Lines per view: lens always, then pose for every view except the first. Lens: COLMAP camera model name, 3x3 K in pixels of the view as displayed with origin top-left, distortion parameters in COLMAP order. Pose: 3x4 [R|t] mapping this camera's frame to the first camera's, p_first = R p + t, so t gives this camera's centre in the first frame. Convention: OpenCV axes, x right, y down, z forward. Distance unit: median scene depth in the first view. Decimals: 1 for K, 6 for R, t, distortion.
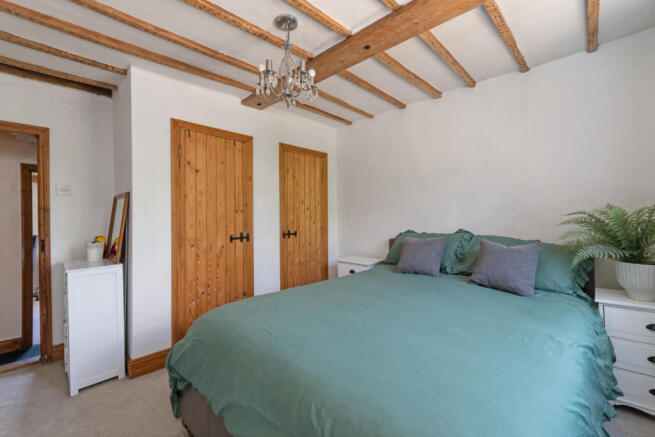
lens RADIAL K [[283.0, 0, 324.5], [0, 283.0, 210.0], [0, 0, 1]] dist [0.001159, 0.000351]
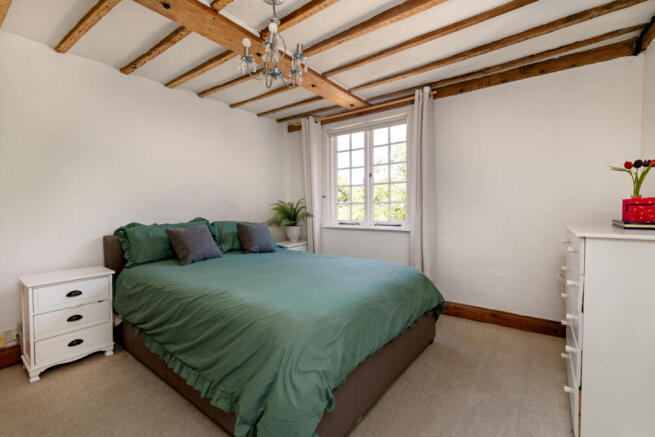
lens RADIAL K [[283.0, 0, 324.5], [0, 283.0, 210.0], [0, 0, 1]] dist [0.001159, 0.000351]
pose [[-0.121581, 0.000028, 0.992582, -0.796714], [-0.006493, 0.999979, -0.000823, 0.038330], [-0.992560, -0.006545, -0.121578, 0.700117]]
